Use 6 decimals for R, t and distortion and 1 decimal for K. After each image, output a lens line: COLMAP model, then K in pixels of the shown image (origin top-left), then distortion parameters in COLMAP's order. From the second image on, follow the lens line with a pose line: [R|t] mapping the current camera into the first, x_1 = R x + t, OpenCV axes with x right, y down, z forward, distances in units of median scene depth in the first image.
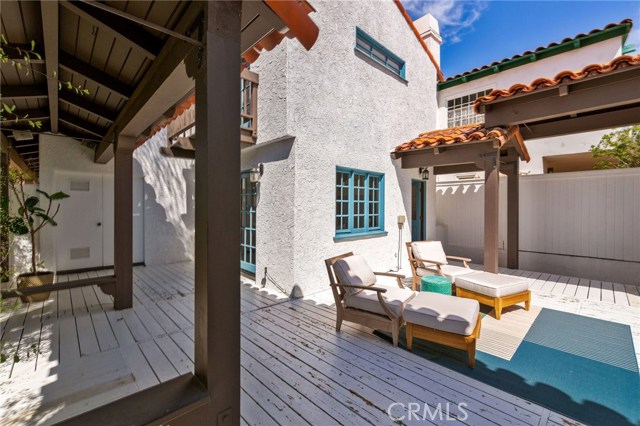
lens RADIAL K [[274.5, 0, 320.0], [0, 274.5, 213.0], [0, 0, 1]] dist [0.000264, 0.000114]
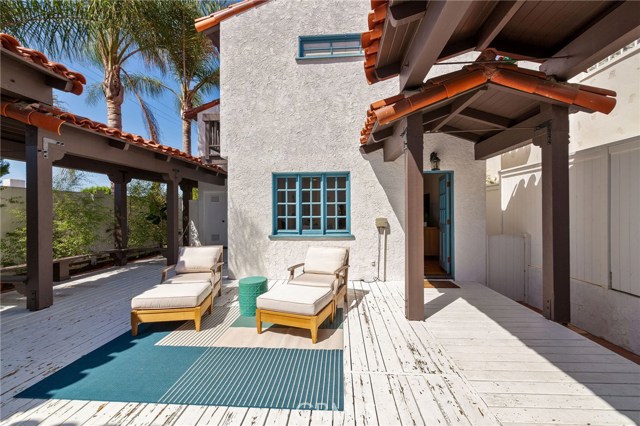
lens RADIAL K [[274.5, 0, 320.0], [0, 274.5, 213.0], [0, 0, 1]] dist [0.000264, 0.000114]
pose [[0.672184, 0.000451, -0.740384, 0.957709], [-0.005548, 0.999975, -0.004428, -0.001441], [0.740363, 0.007084, 0.672170, 0.357600]]
